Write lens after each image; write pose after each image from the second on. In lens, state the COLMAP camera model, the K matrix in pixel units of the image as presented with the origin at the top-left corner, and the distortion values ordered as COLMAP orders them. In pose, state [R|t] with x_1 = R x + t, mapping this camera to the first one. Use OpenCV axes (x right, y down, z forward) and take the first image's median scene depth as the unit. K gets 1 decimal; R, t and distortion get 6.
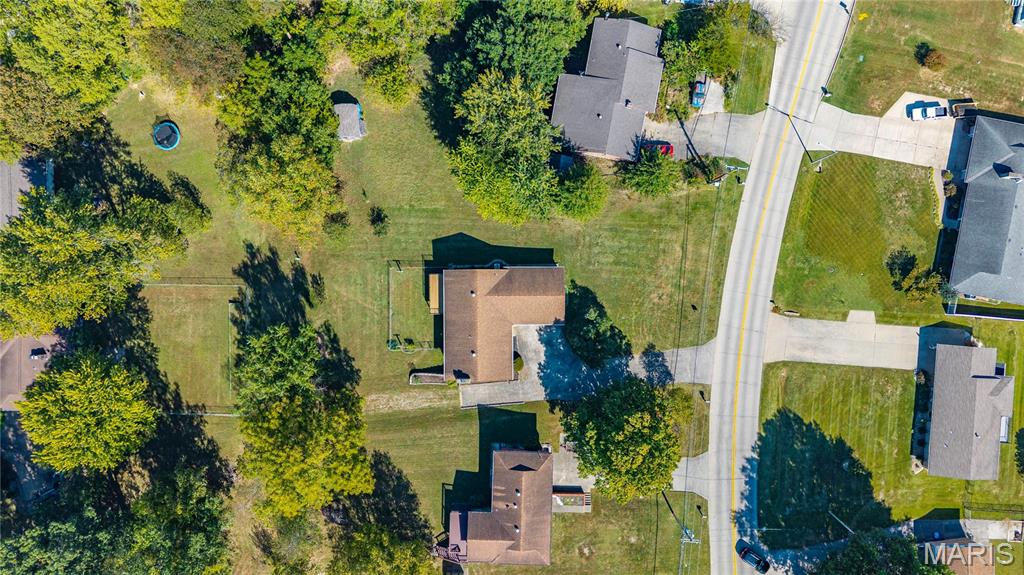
lens RADIAL K [[742.7, 0, 512.0], [0, 742.7, 287.5], [0, 0, 1]] dist [0.049621, -0.000363]
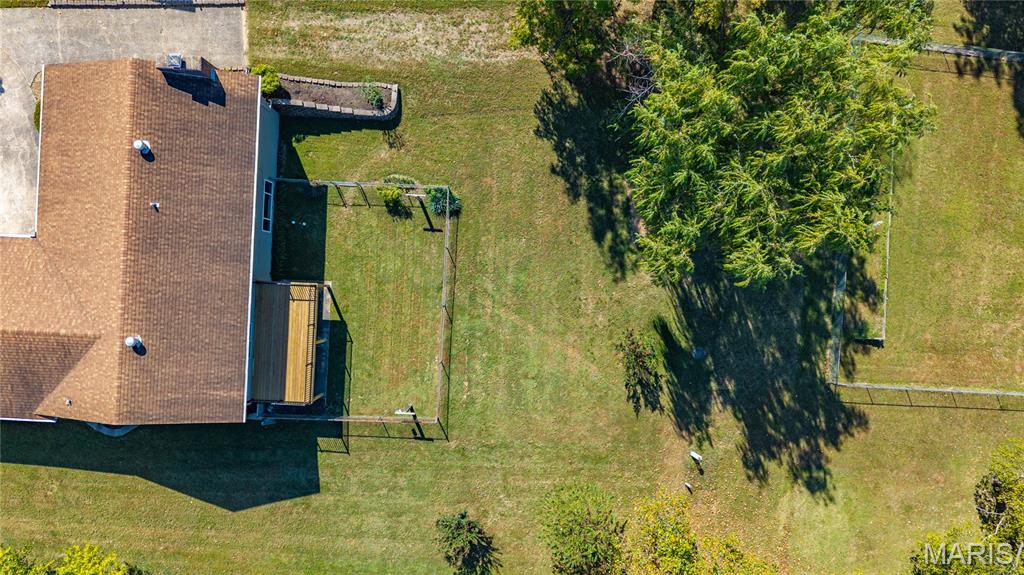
lens RADIAL K [[826.1, 0, 535.8], [0, 826.1, 285.0], [0, 0, 1]] dist [0.102712, -0.000387]
pose [[-0.996727, -0.052950, -0.061081, -0.184102], [0.052396, -0.998570, 0.010644, 0.036356], [-0.061557, 0.007409, 0.998076, 0.608405]]
